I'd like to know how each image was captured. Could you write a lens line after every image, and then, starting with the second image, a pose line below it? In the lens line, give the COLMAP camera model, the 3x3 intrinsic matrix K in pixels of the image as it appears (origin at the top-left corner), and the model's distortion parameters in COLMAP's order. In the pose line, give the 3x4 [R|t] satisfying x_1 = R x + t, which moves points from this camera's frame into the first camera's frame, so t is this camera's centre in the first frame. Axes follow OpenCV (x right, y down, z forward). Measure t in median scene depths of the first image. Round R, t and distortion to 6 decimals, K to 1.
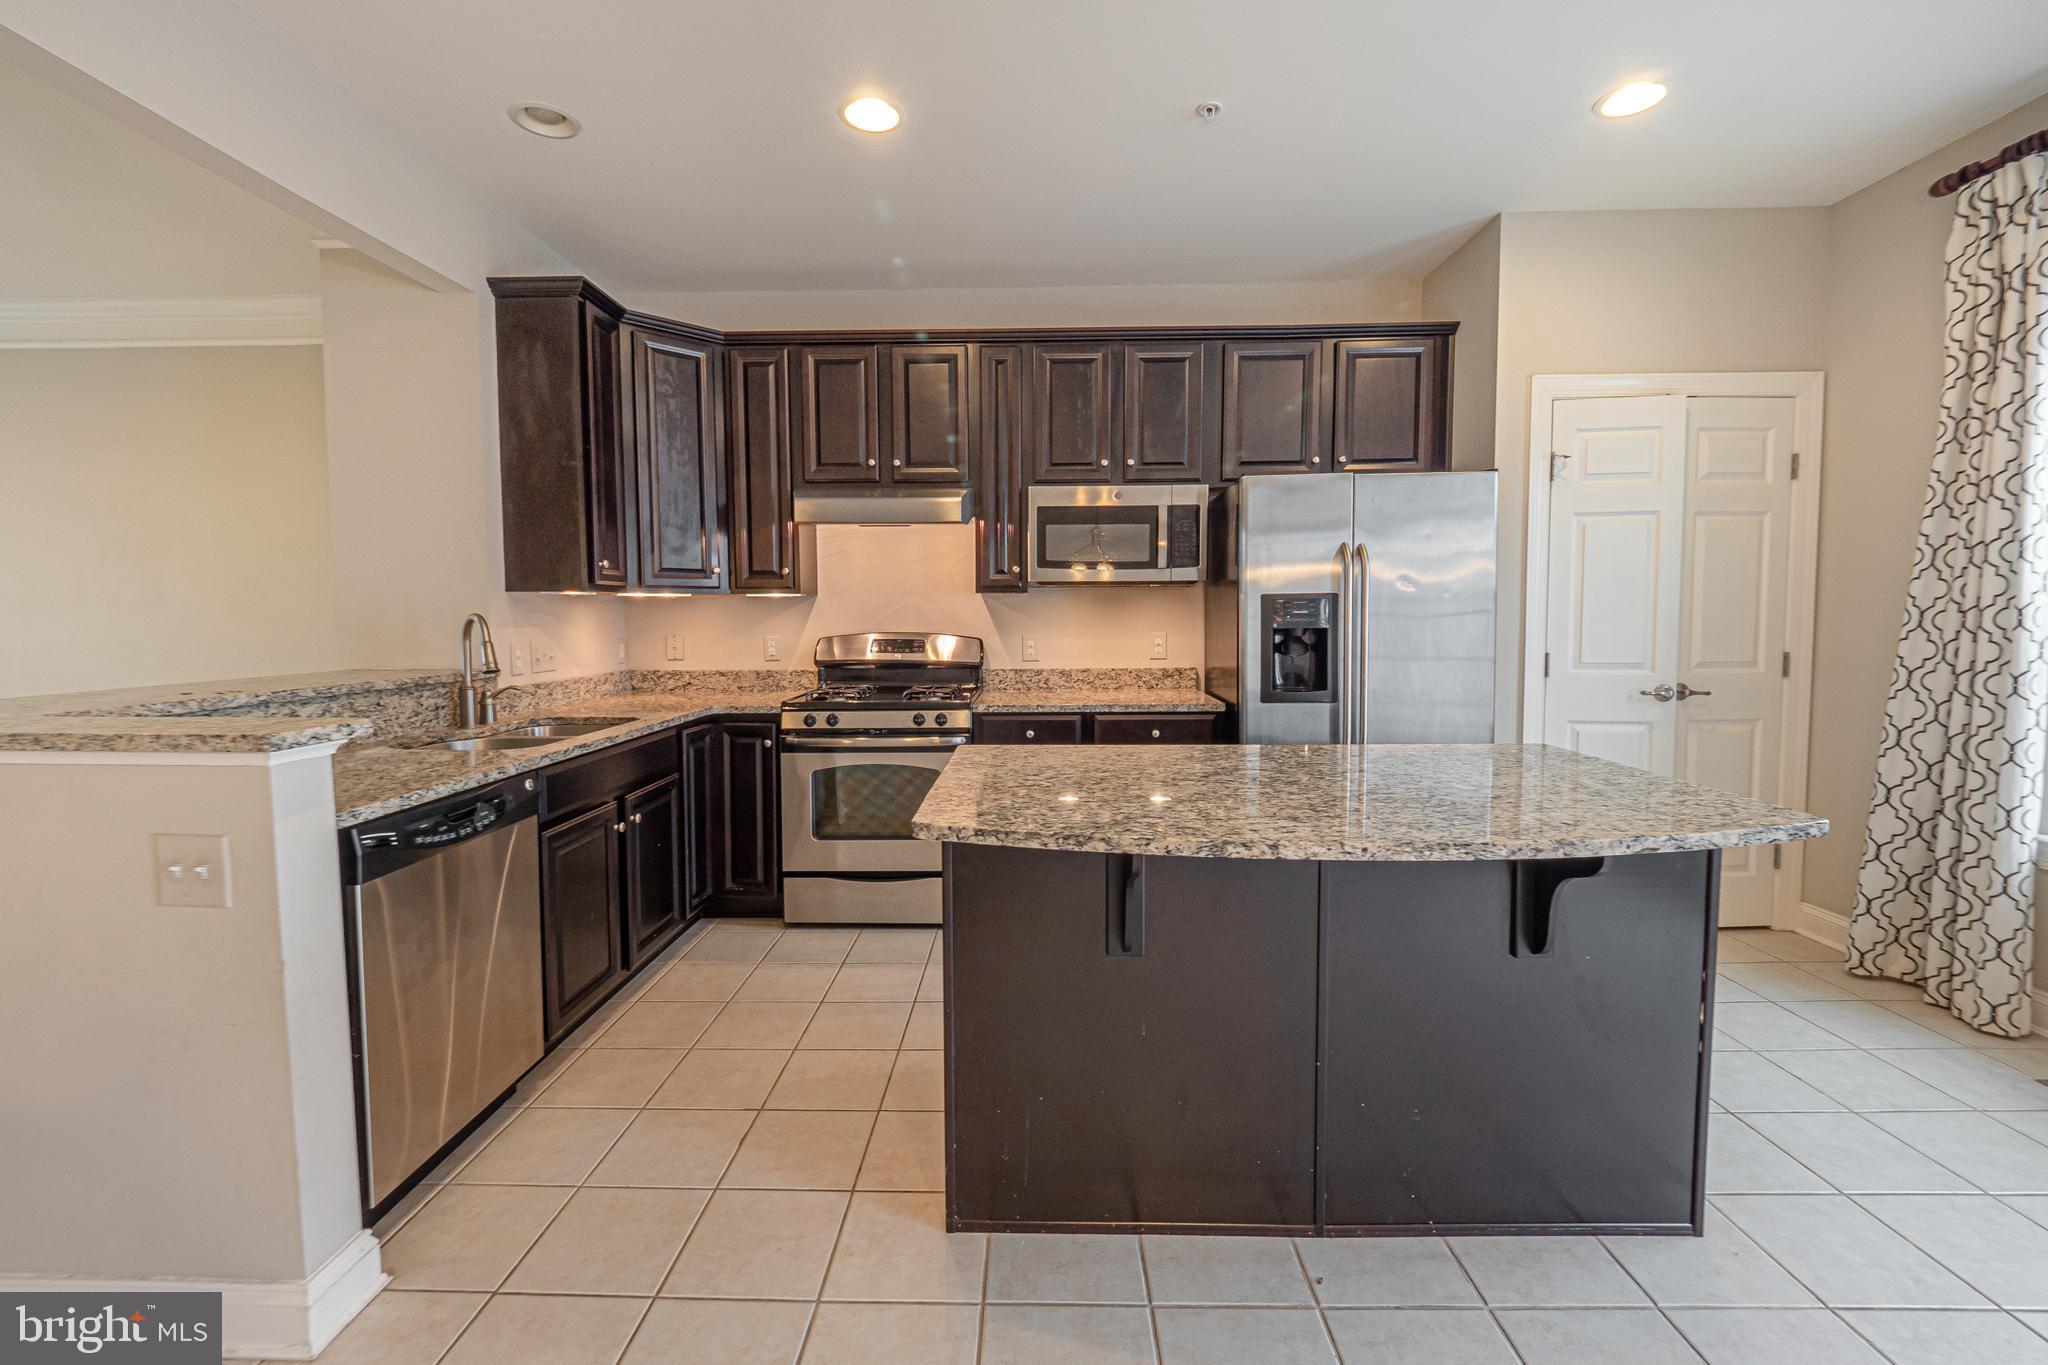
lens RADIAL K [[900.1, 0, 1067.2], [0, 900.1, 666.9], [0, 0, 1]] dist [0.001308, -0.002659]
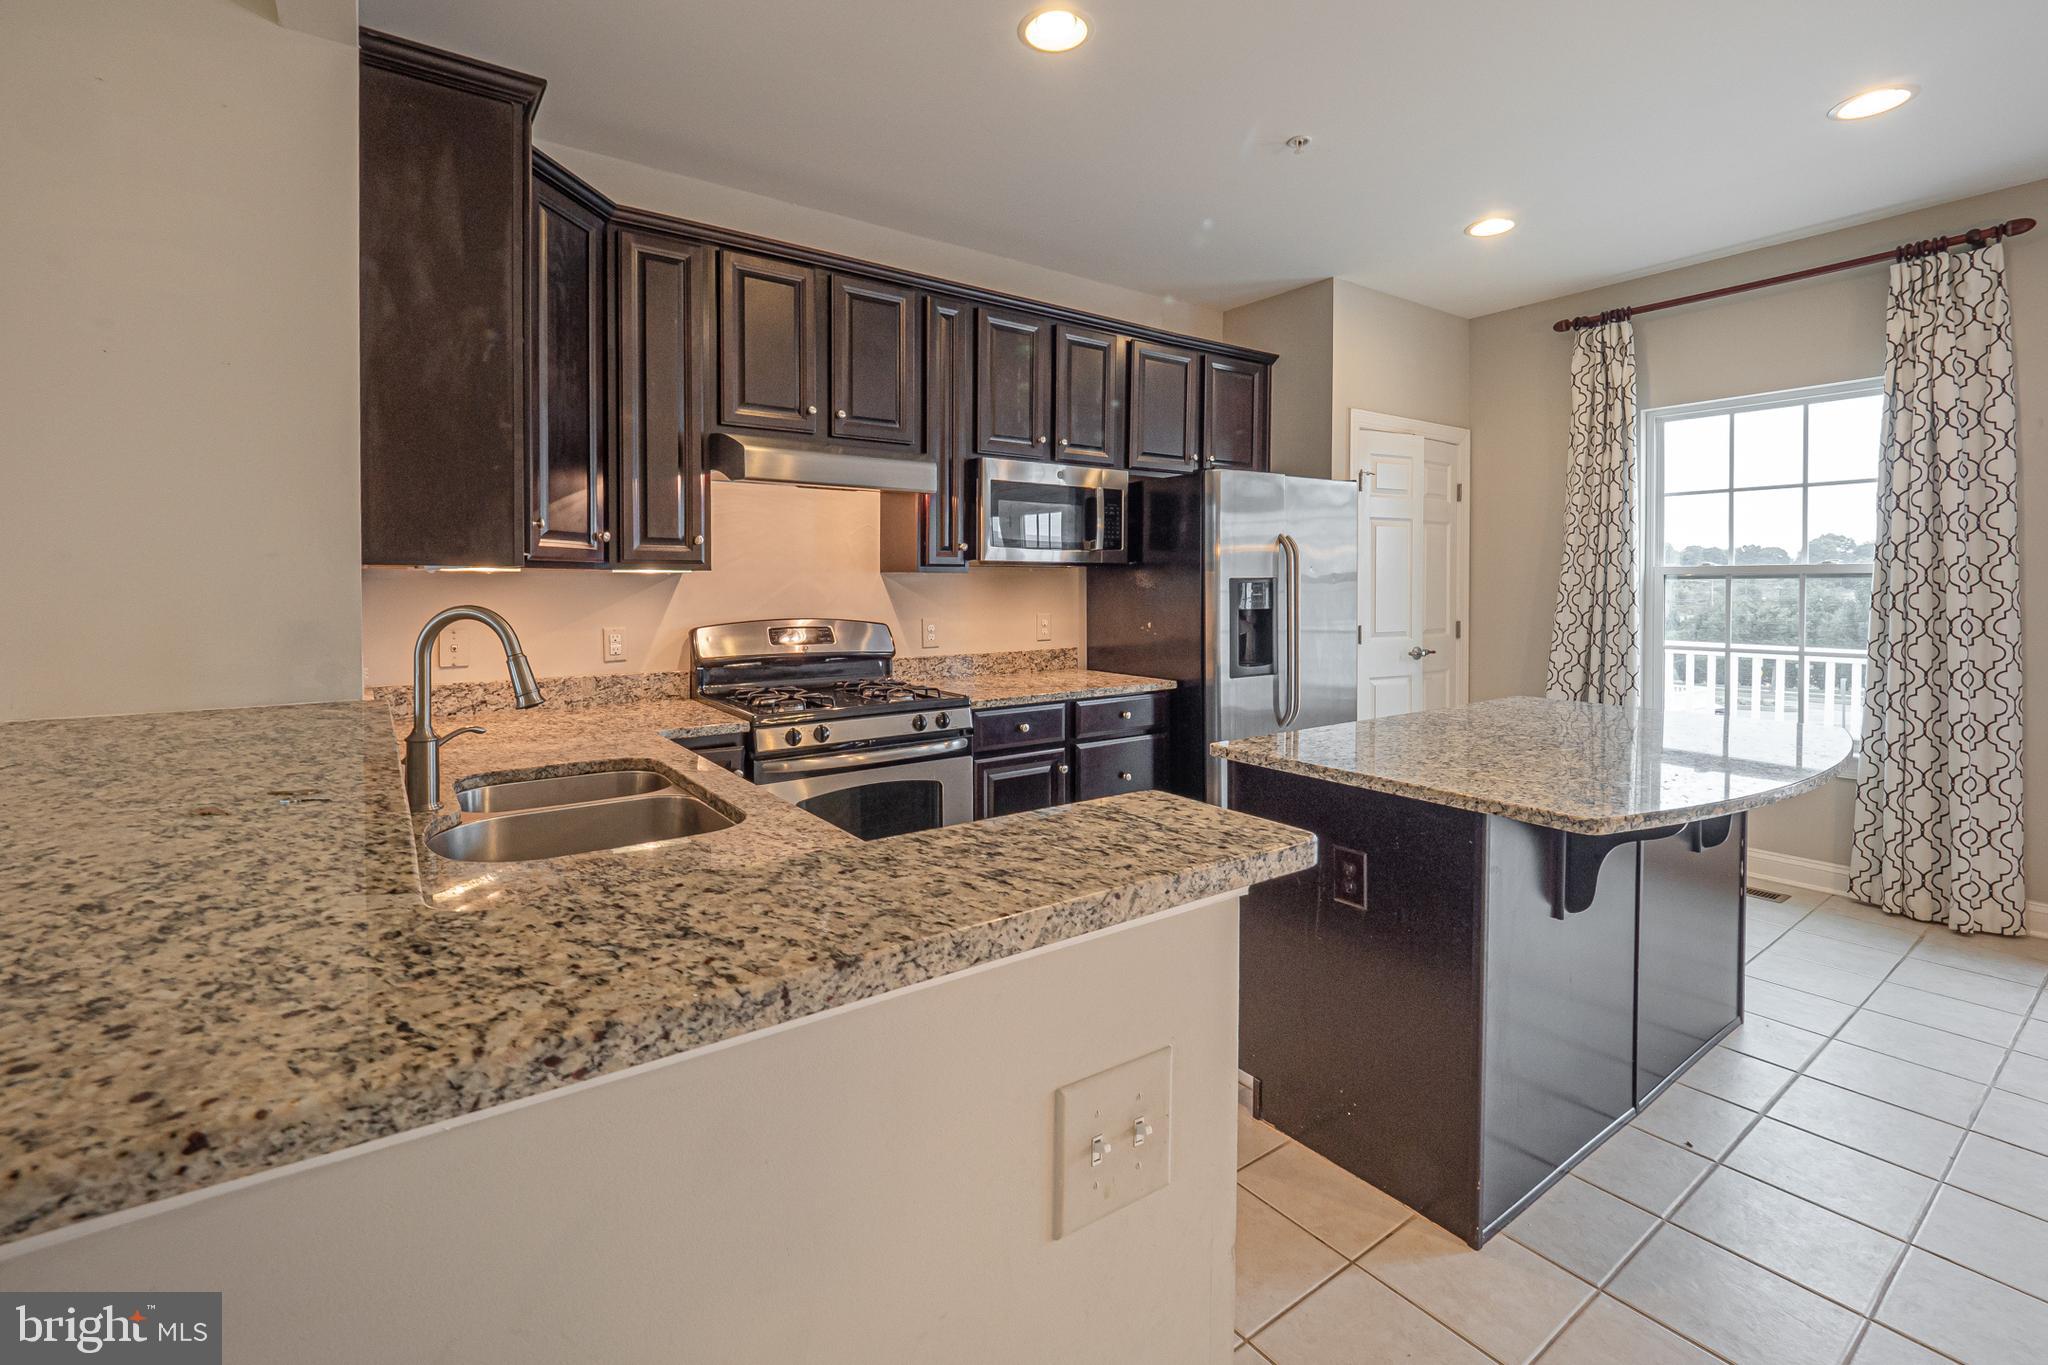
lens RADIAL K [[900.1, 0, 1002.1], [0, 900.1, 595.6], [0, 0, 1]] dist [0.001308, -0.002659]
pose [[0.796464, -0.004920, 0.604666, -0.640231], [0.032600, 0.998862, -0.034812, -0.030036], [-0.603807, 0.047439, 0.795718, 0.293130]]
